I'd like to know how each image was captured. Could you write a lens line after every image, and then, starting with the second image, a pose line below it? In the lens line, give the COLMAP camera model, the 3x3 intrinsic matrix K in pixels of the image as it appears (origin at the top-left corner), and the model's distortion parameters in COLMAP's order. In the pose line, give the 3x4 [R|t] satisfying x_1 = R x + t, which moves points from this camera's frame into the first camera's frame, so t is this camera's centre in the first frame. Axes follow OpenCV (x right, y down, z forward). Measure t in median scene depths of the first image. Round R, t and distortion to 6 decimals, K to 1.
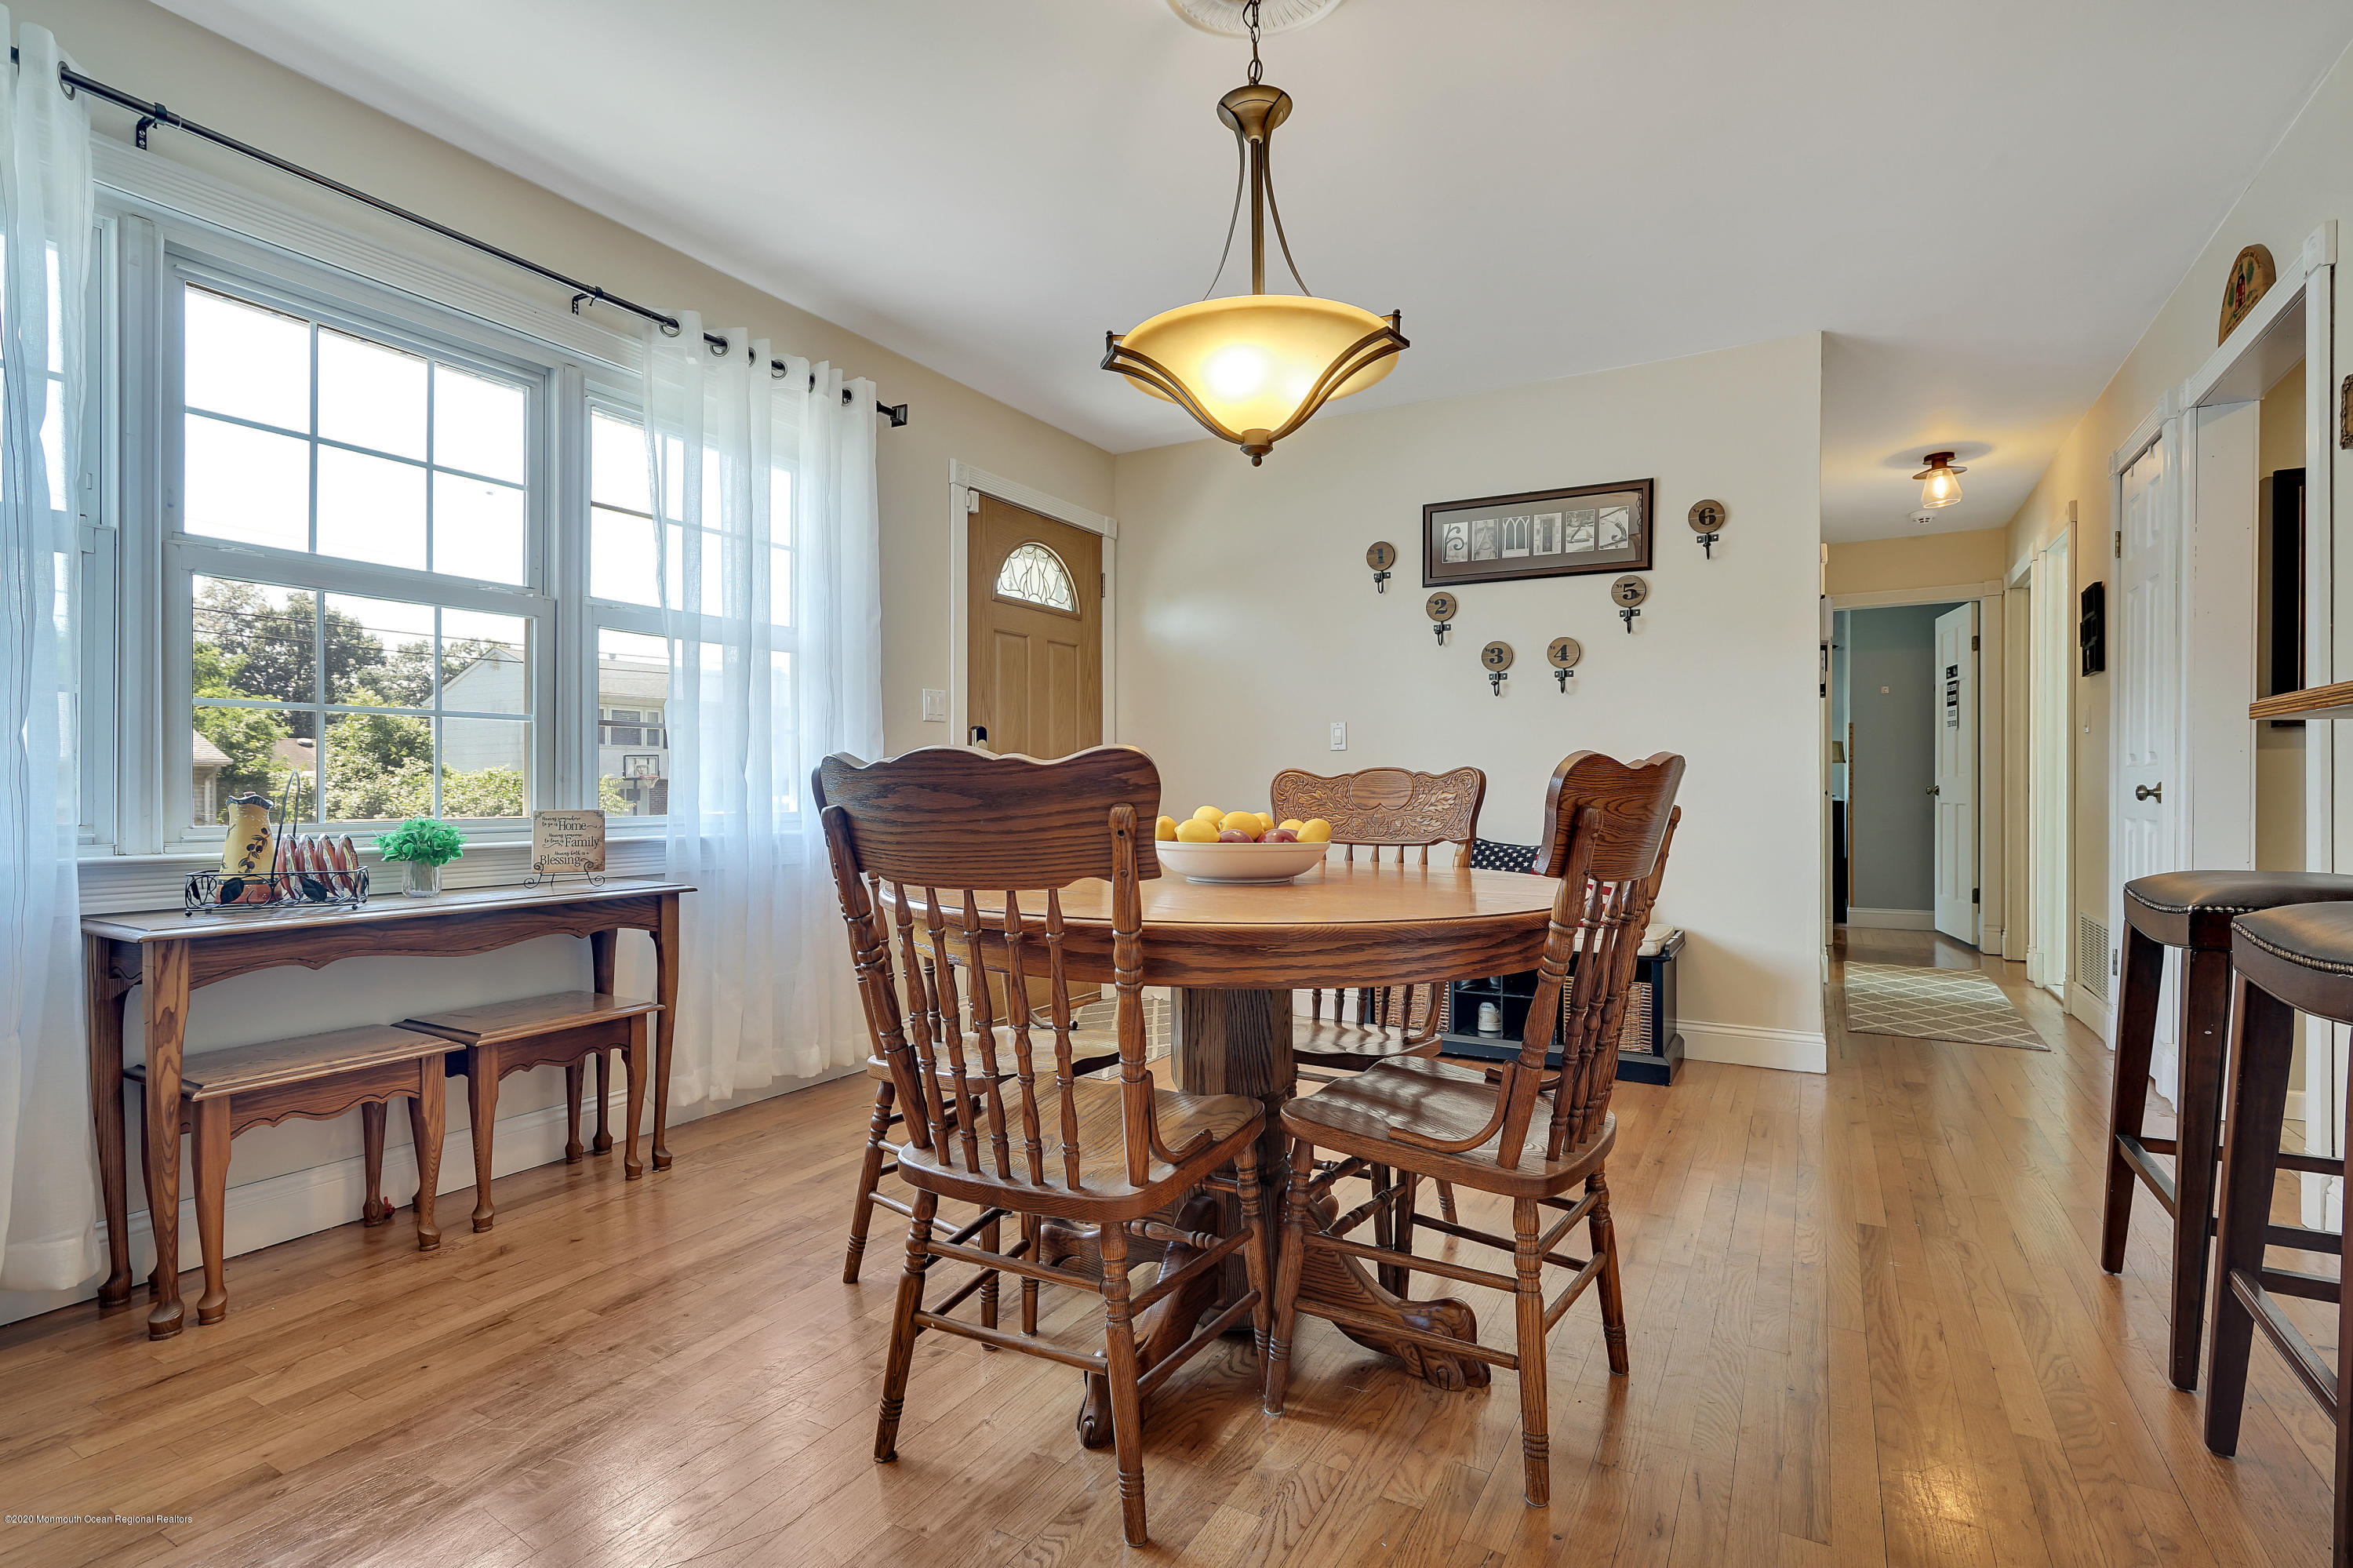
lens RADIAL K [[1094.2, 0, 1172.2], [0, 1094.2, 784.3], [0, 0, 1]] dist [-0.005109, 0.002790]
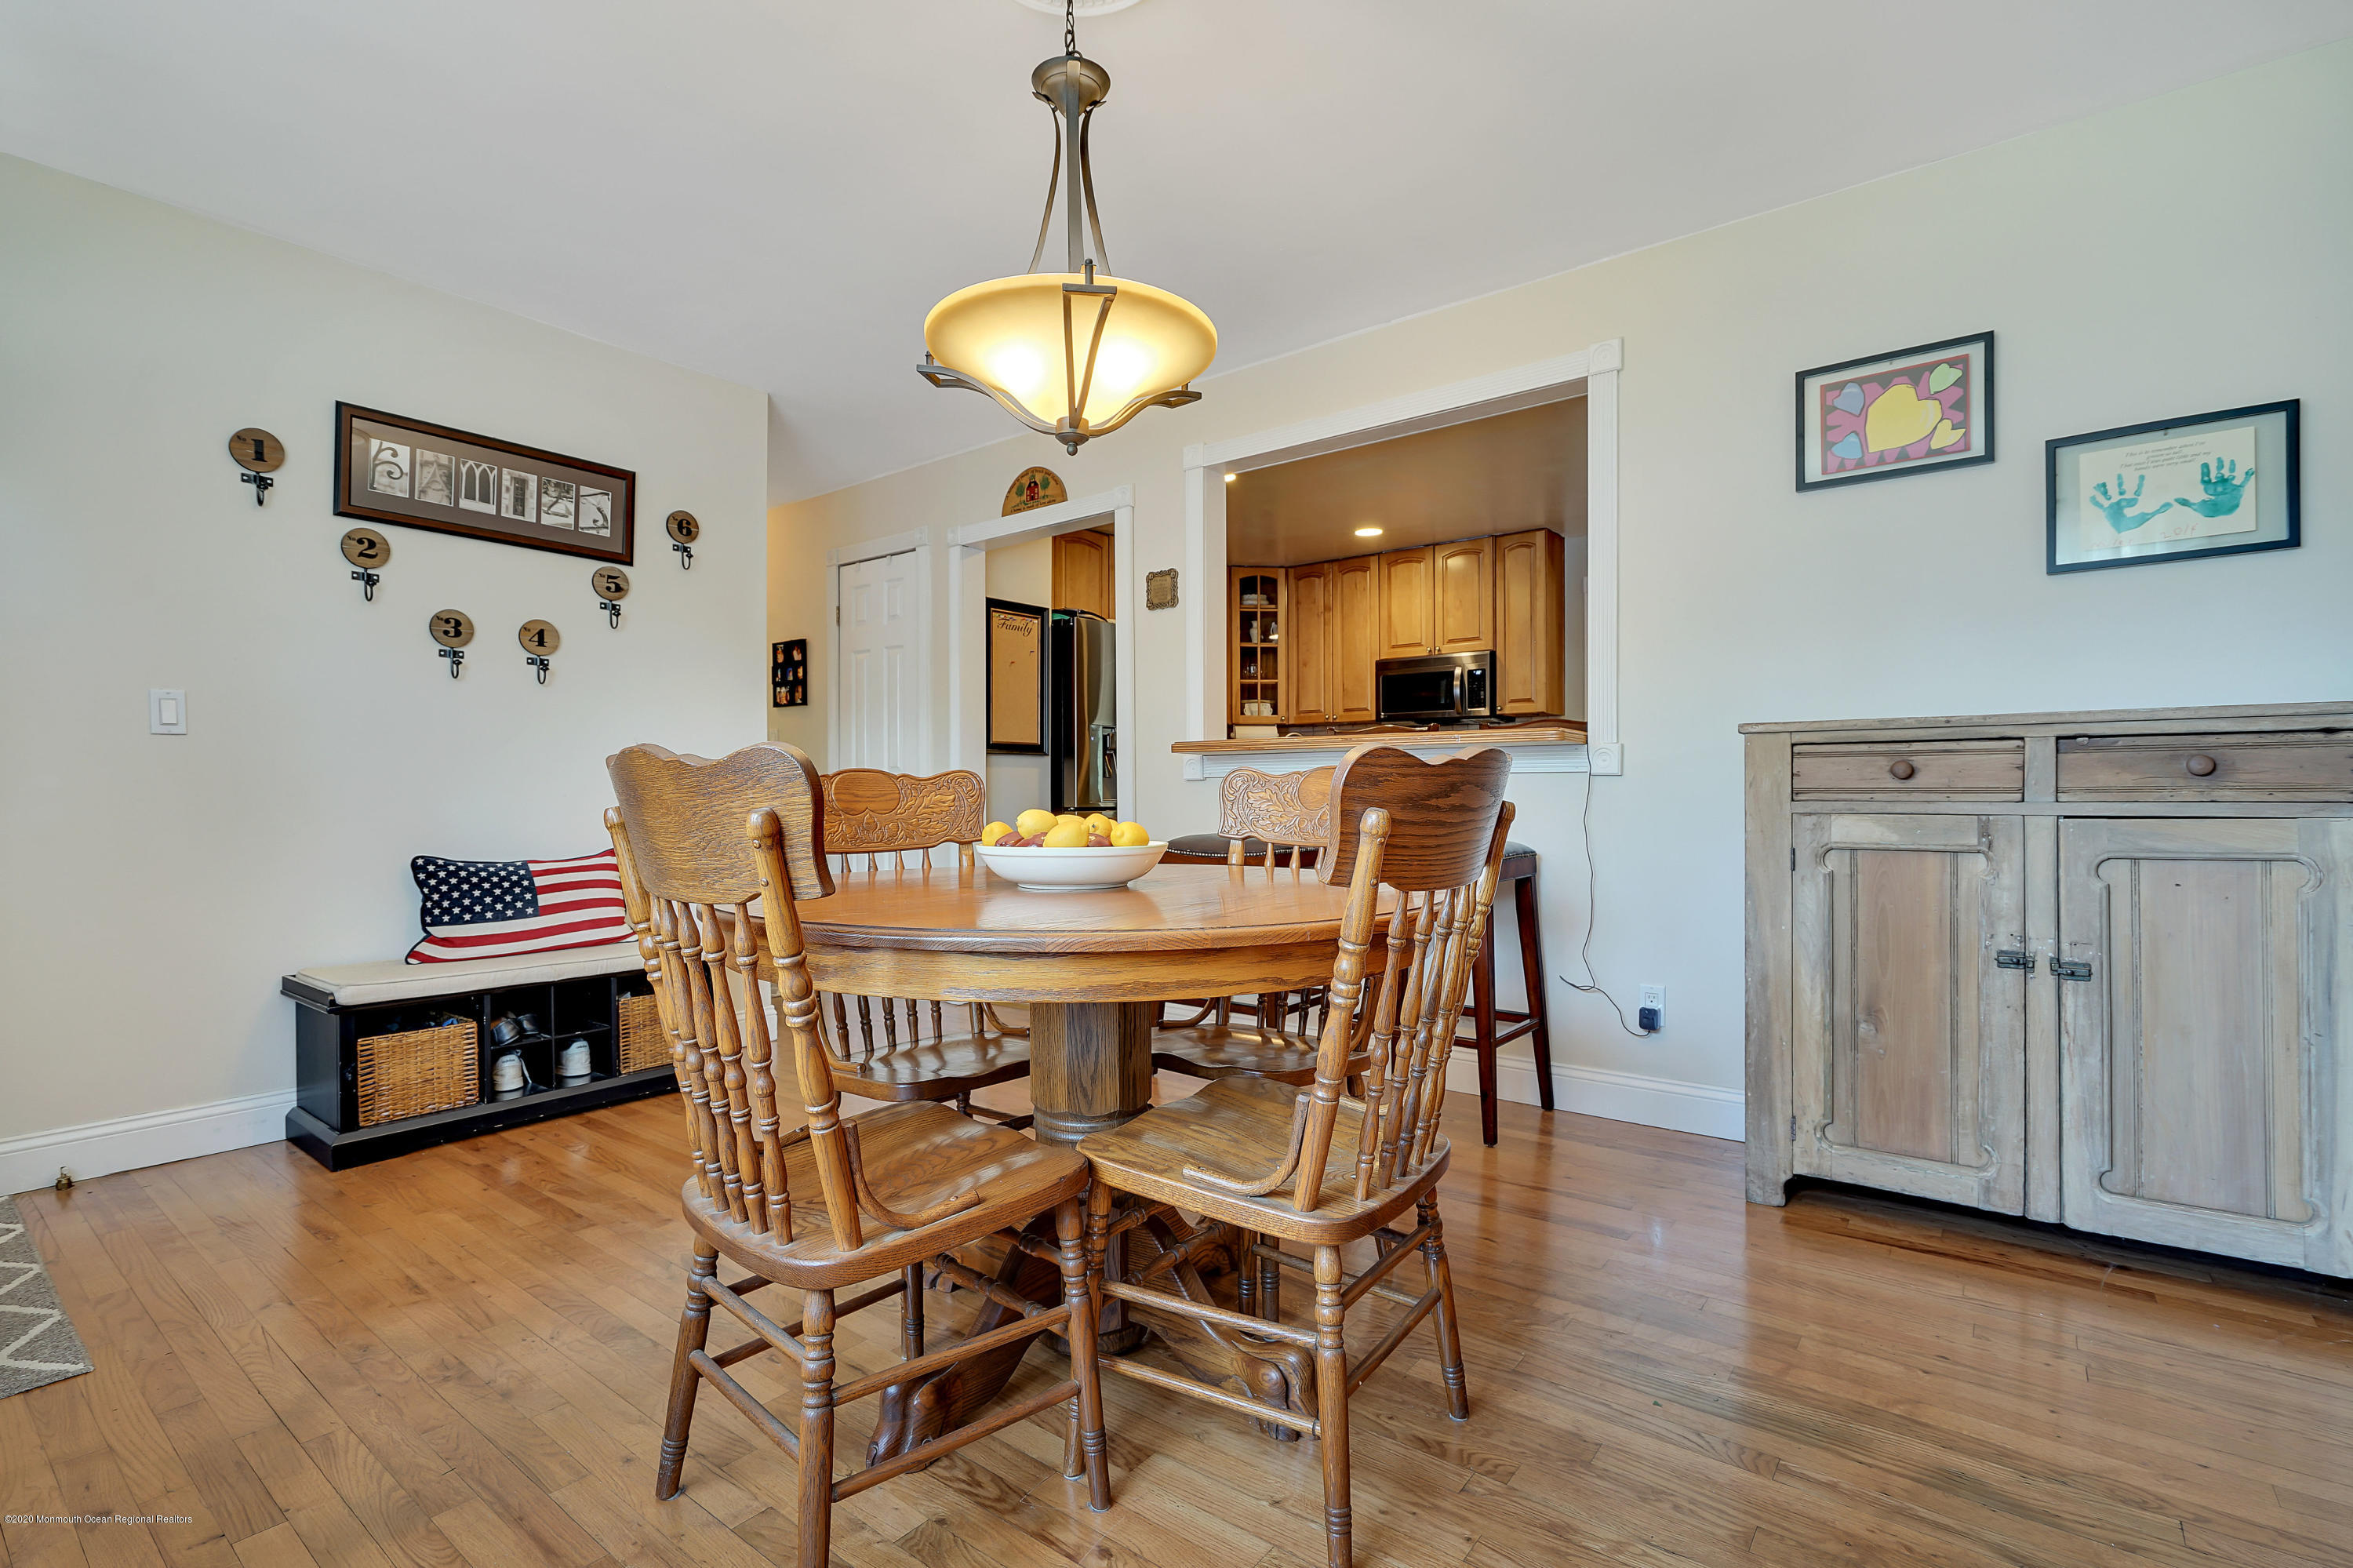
lens RADIAL K [[1094.2, 0, 1191.9], [0, 1094.2, 791.8], [0, 0, 1]] dist [-0.005109, 0.002790]
pose [[0.141788, -0.004083, 0.989889, -0.430192], [-0.002857, 0.999986, 0.004534, -0.002021], [-0.989893, -0.003471, 0.141775, 0.355444]]
